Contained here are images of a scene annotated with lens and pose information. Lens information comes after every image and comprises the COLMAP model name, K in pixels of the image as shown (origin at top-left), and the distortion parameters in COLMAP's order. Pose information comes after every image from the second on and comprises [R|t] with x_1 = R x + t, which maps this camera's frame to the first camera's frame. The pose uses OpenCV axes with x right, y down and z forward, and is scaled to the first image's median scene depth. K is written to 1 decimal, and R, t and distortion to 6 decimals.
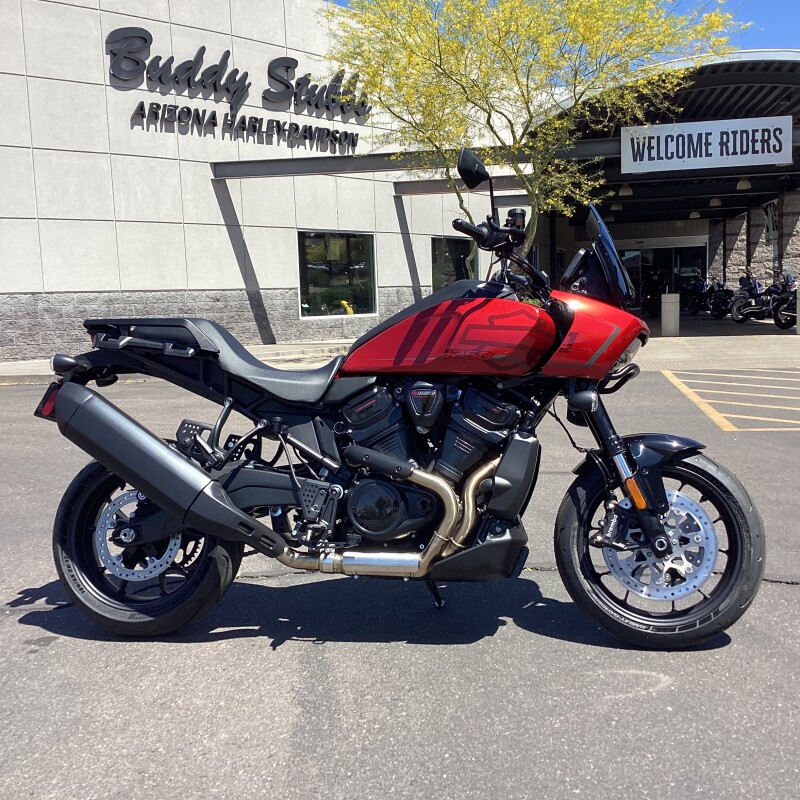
lens RADIAL K [[1013.1, 0, 400.0], [0, 1013.1, 400.0], [0, 0, 1]] dist [0.074732, -0.003114]
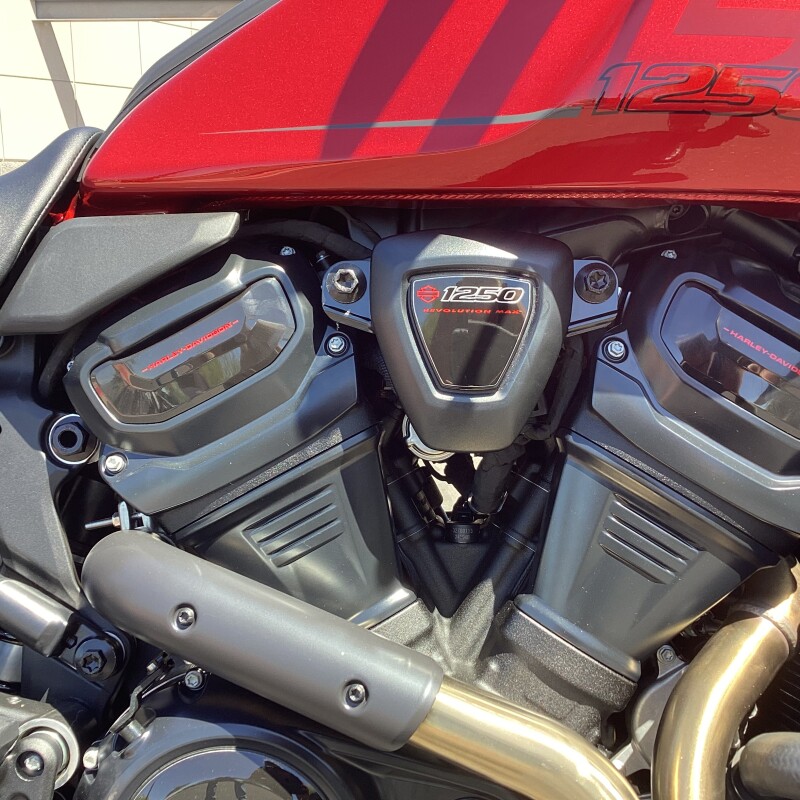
lens RADIAL K [[1013.1, 0, 400.0], [0, 1013.1, 400.0], [0, 0, 1]] dist [0.074732, -0.003114]
pose [[0.991572, -0.000661, 0.129557, -0.017128], [-0.011926, 0.995276, 0.096356, -0.004836], [-0.129008, -0.097089, 0.986879, 0.782597]]
